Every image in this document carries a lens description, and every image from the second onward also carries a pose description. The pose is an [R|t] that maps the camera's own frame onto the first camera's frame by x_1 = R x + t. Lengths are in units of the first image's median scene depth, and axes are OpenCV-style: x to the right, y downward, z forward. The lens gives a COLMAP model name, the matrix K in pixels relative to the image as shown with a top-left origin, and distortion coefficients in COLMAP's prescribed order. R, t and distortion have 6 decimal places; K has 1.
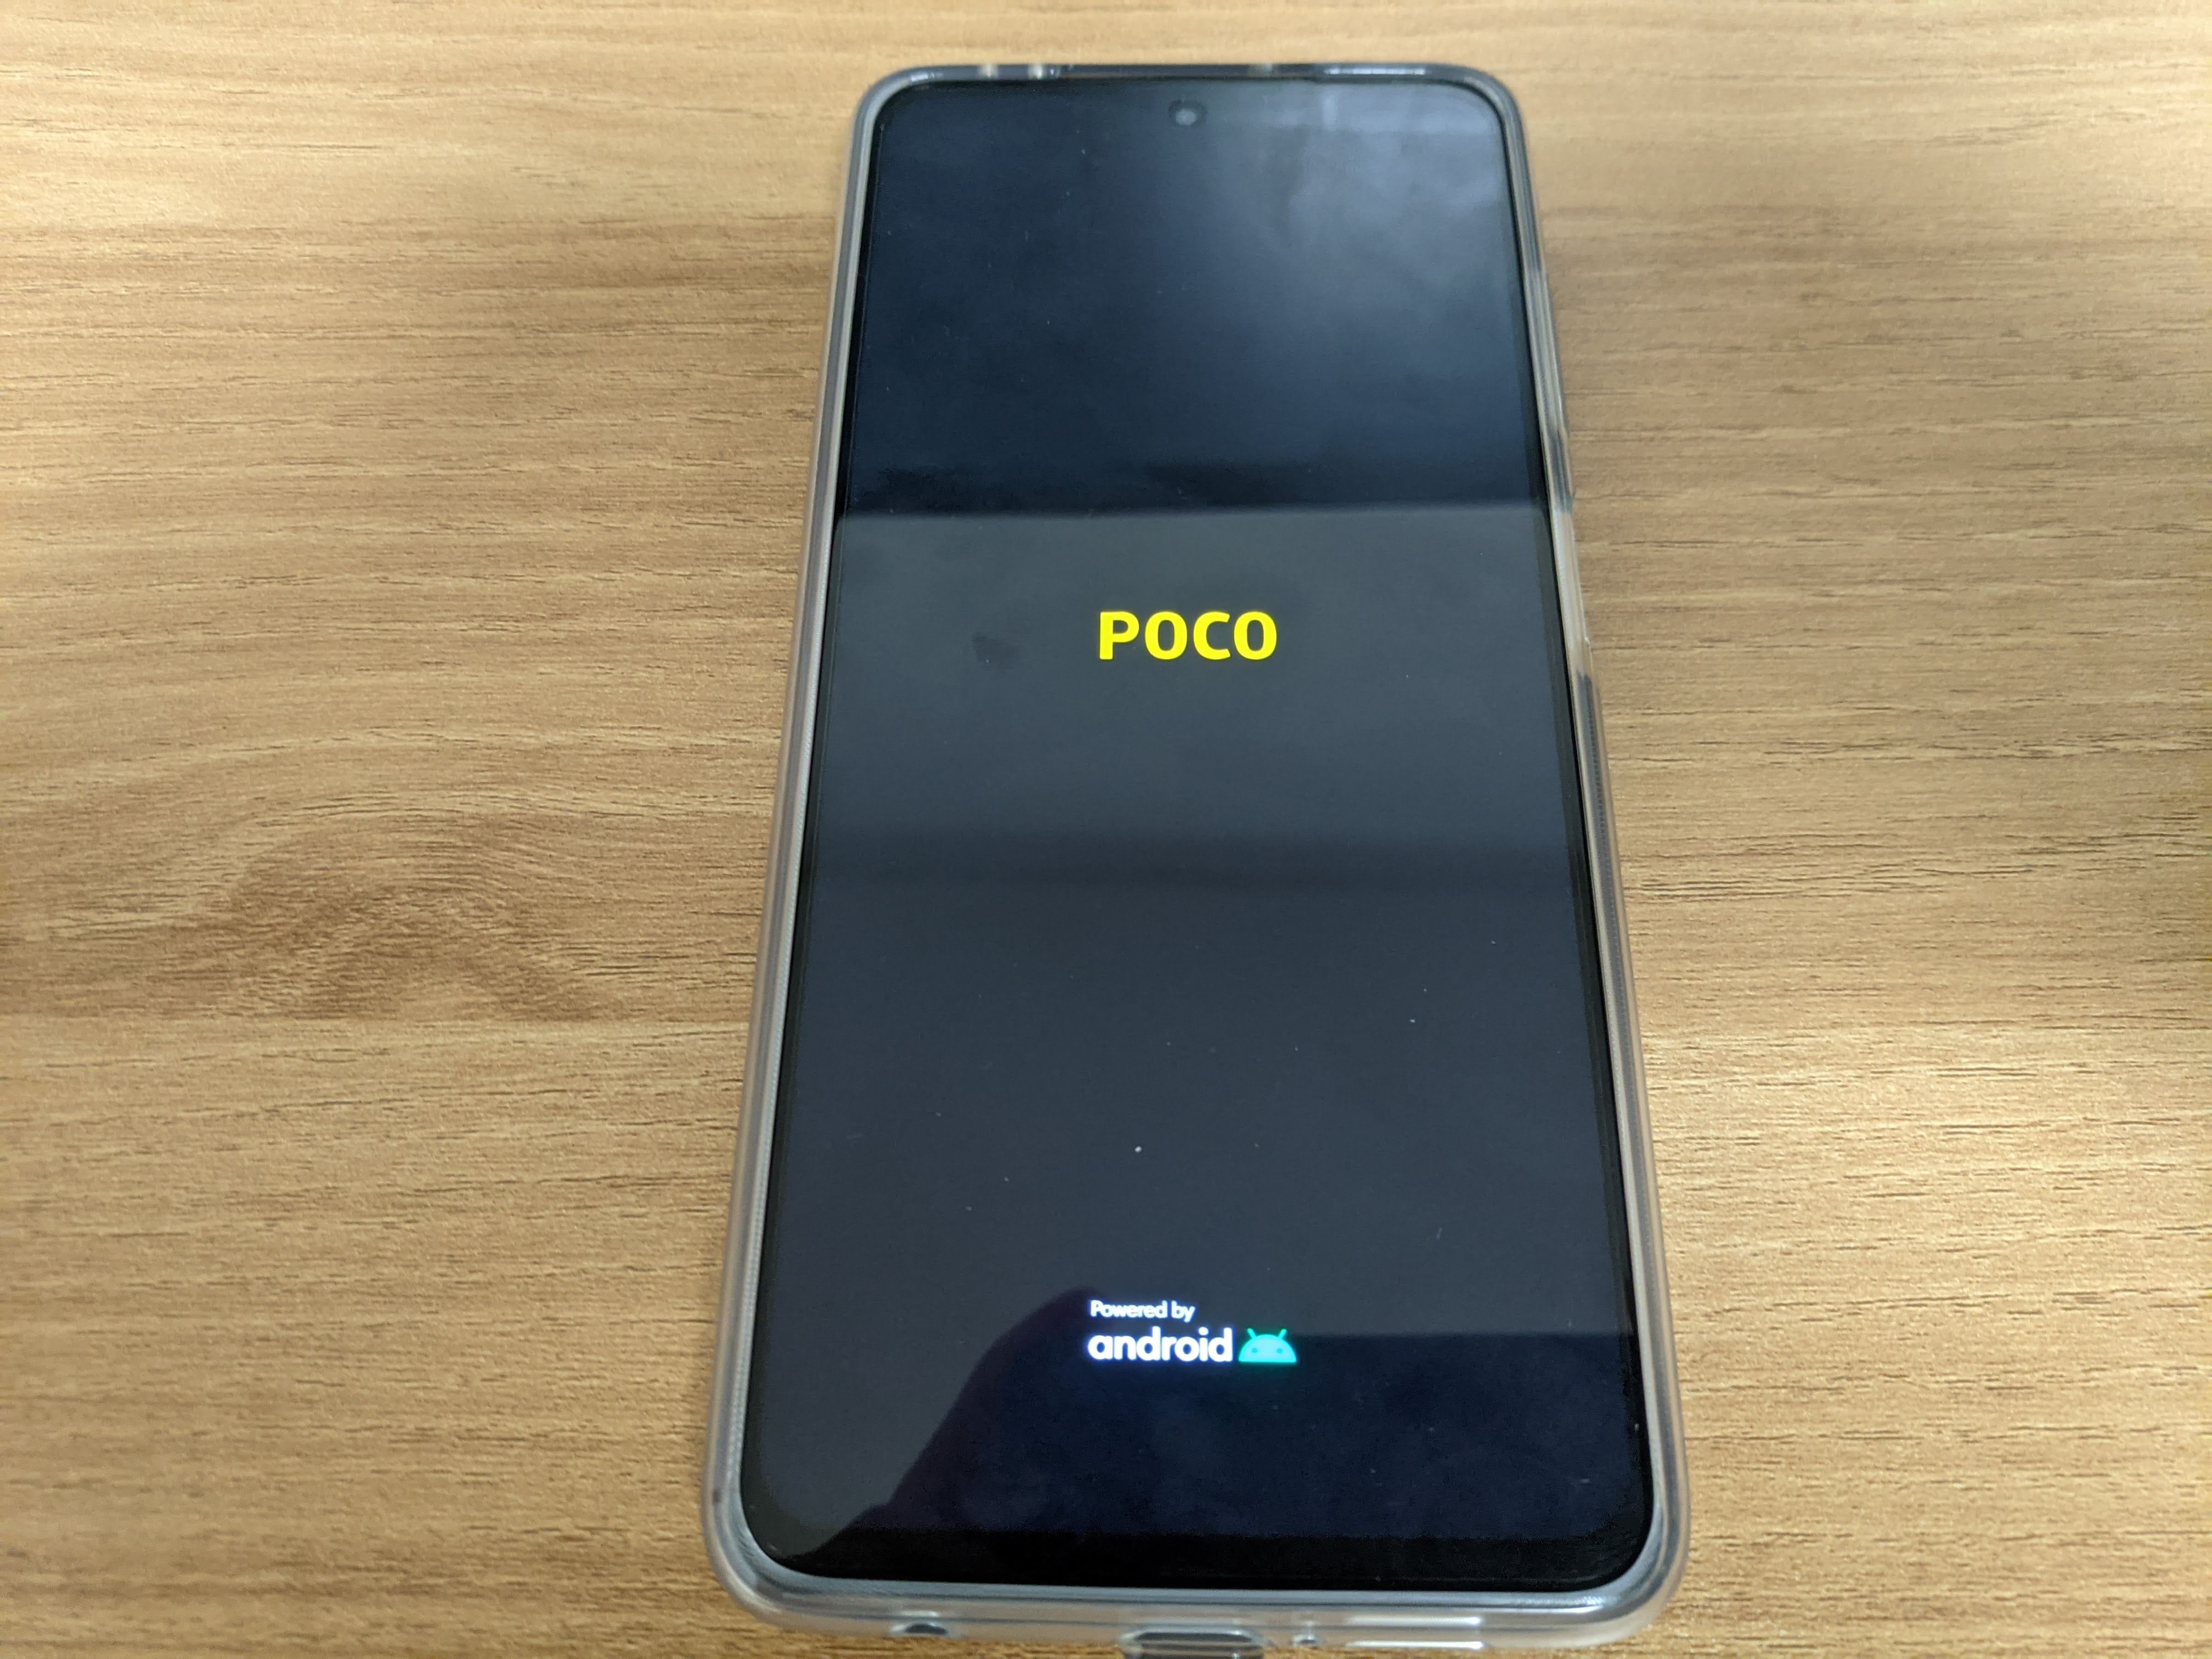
lens RADIAL K [[1636.7, 0, 1104.3], [0, 1636.7, 841.9], [0, 0, 1]] dist [-0.051813, 0.011302]
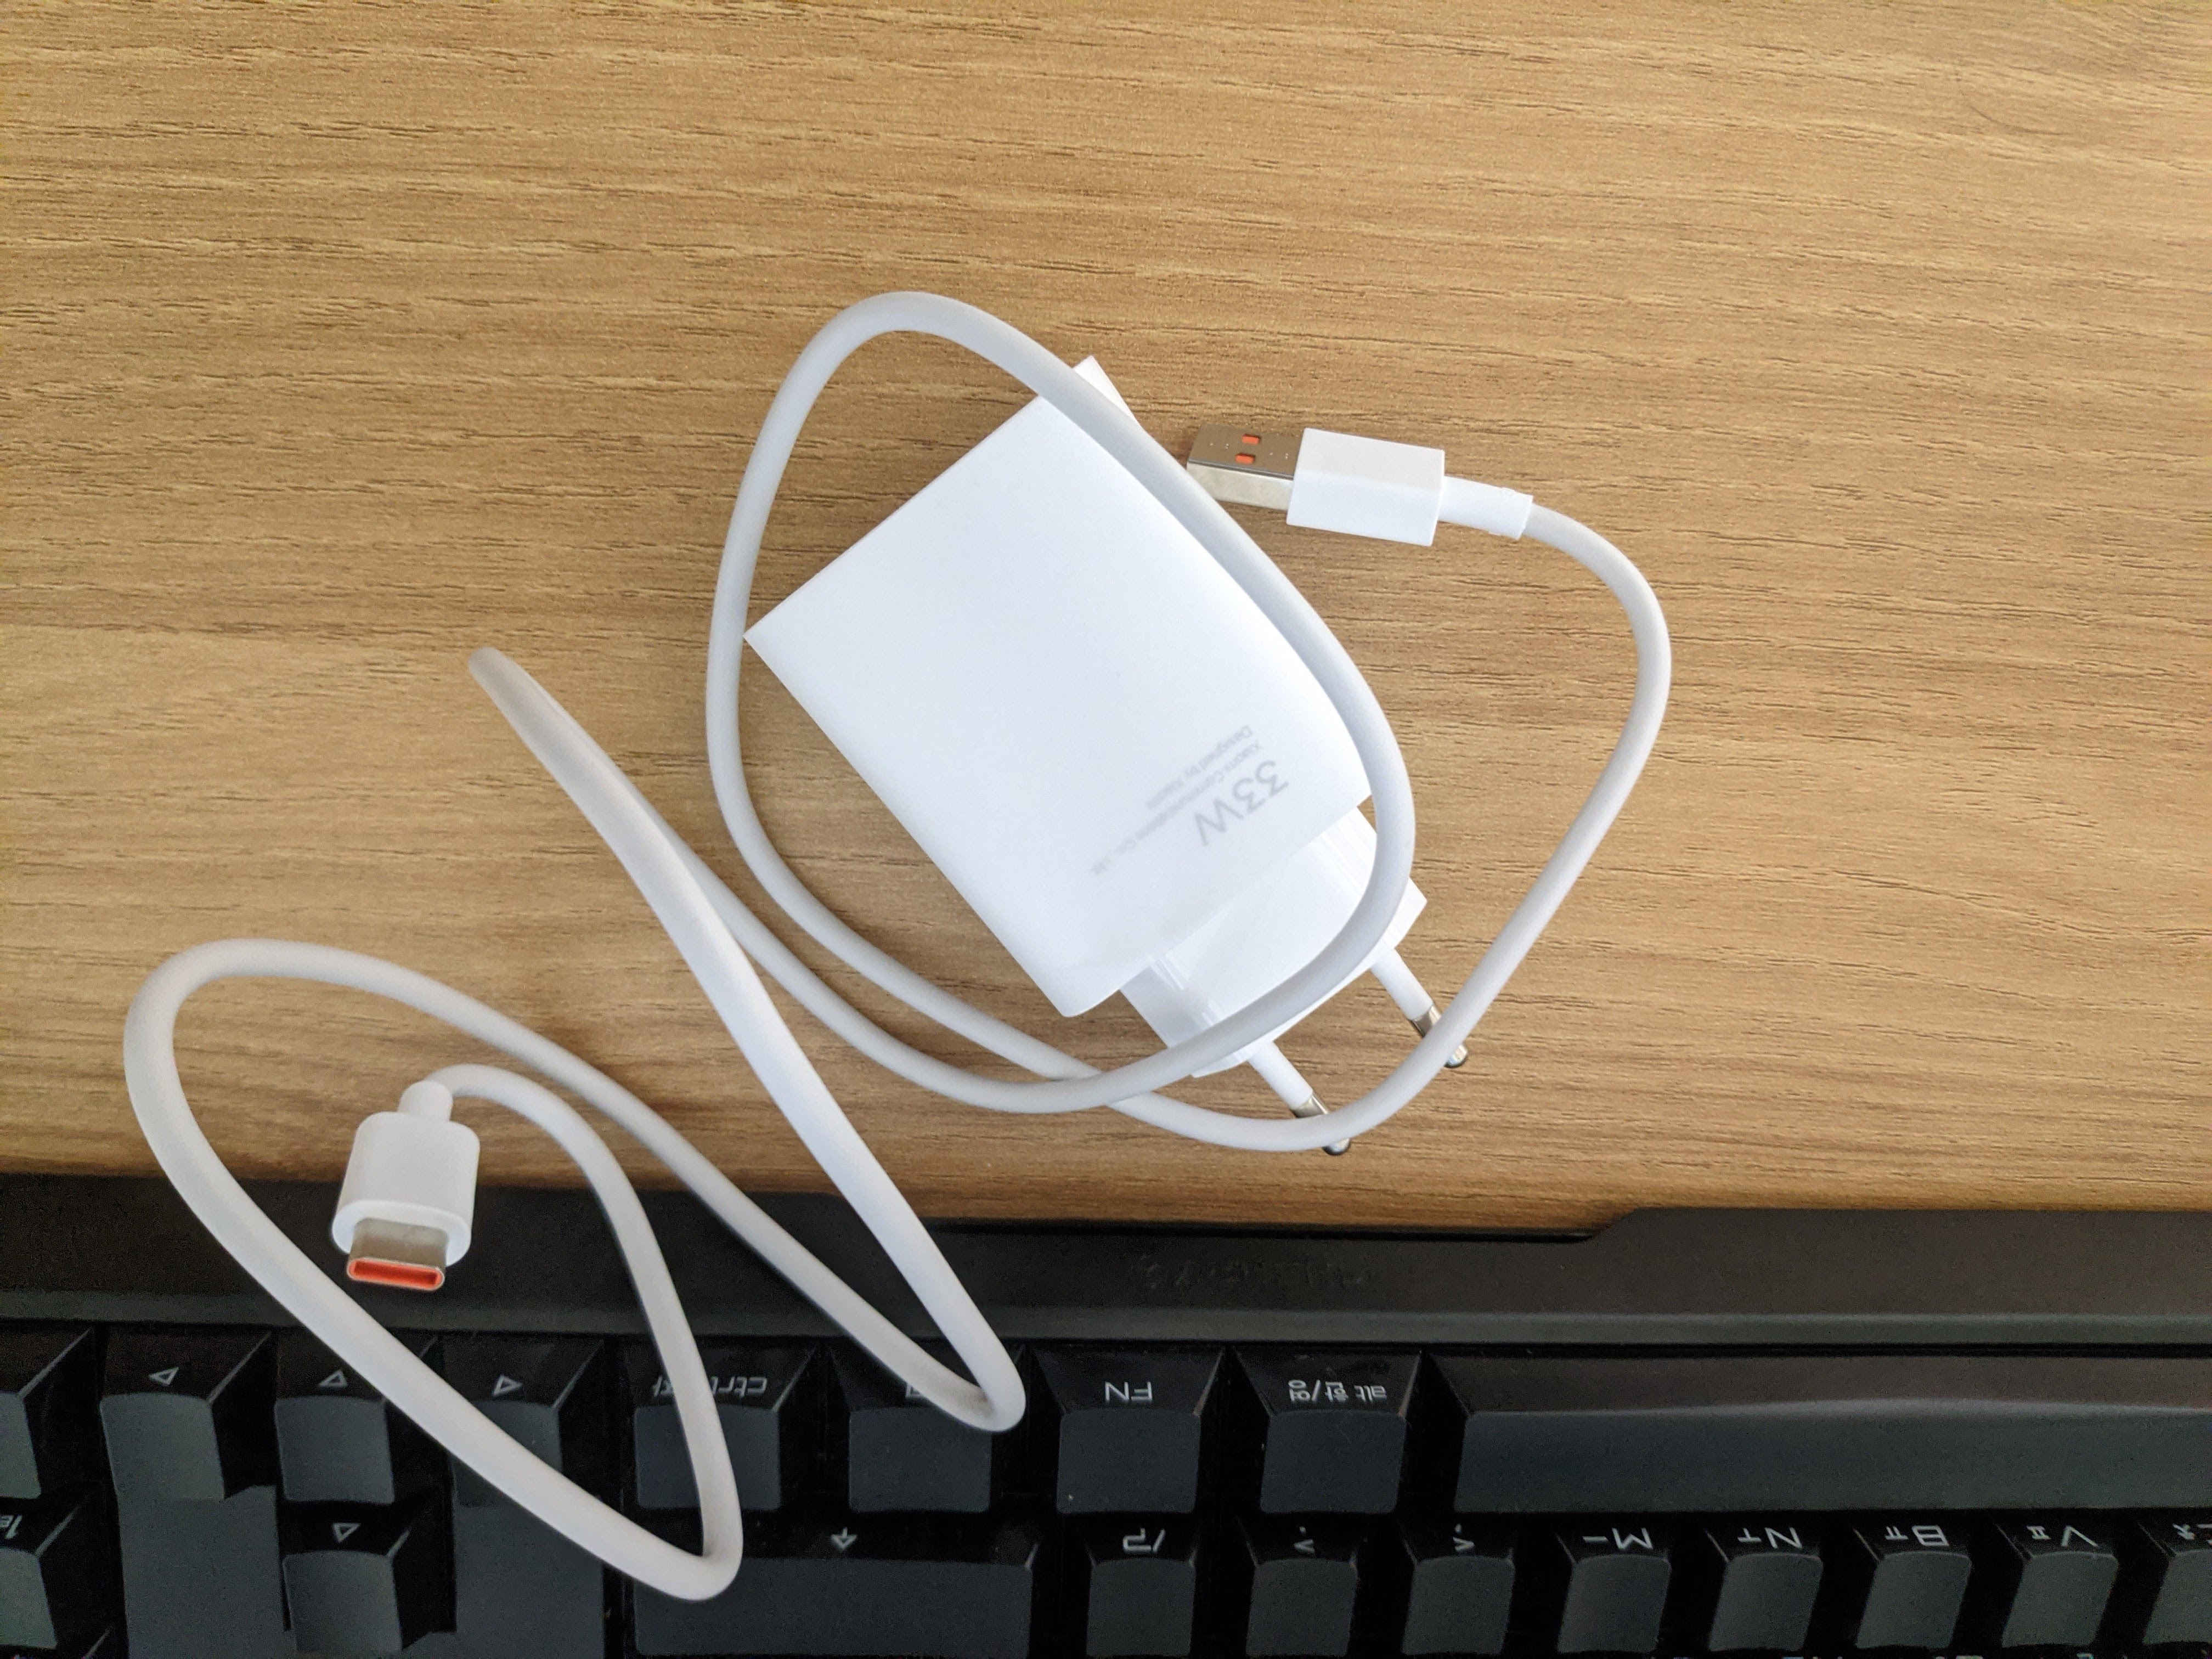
lens RADIAL K [[1636.7, 0, 1101.6], [0, 1636.7, 839.0], [0, 0, 1]] dist [-0.051813, 0.011302]
pose [[-0.997371, -0.055834, -0.046187, 0.386971], [0.044502, -0.975009, 0.217664, -0.834808], [-0.057186, 0.215036, 0.974930, 0.041823]]
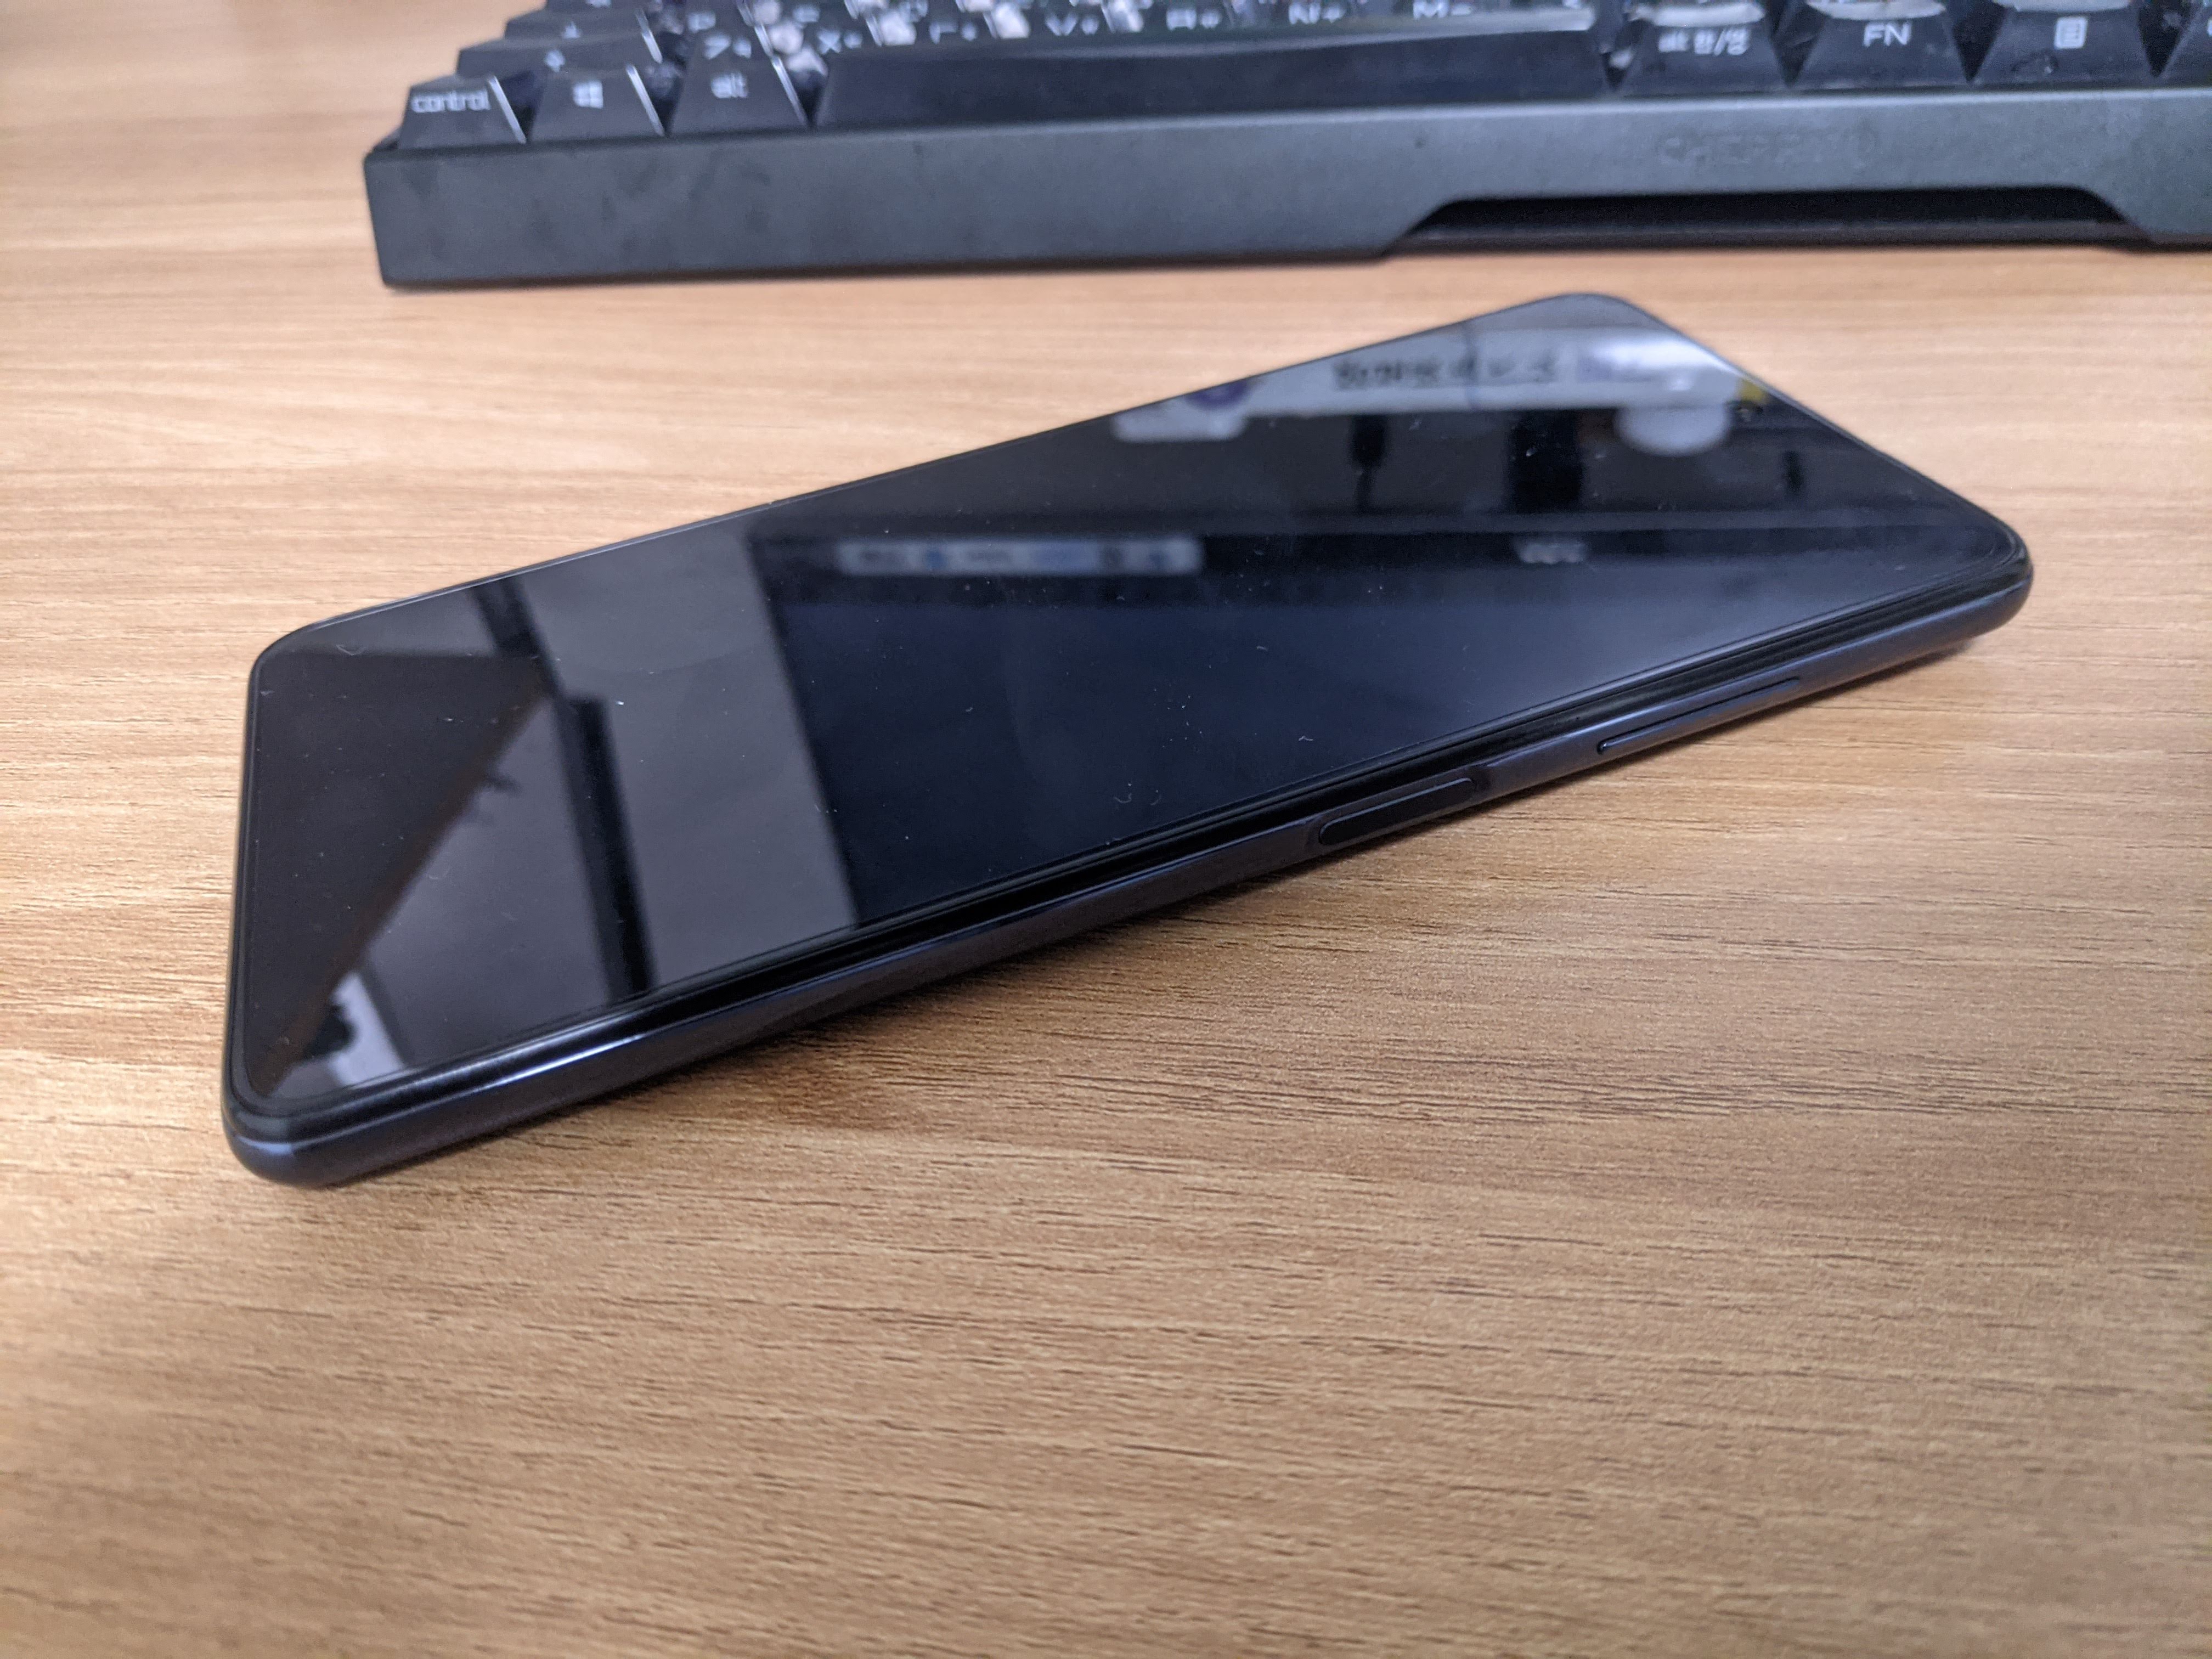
lens RADIAL K [[1636.7, 0, 1092.1], [0, 1636.7, 864.9], [0, 0, 1]] dist [-0.051813, 0.011302]
pose [[0.983118, 0.062079, -0.172117, -0.084994], [-0.127458, 0.907254, -0.400804, 0.279647], [0.131273, 0.415976, 0.899851, 0.239157]]
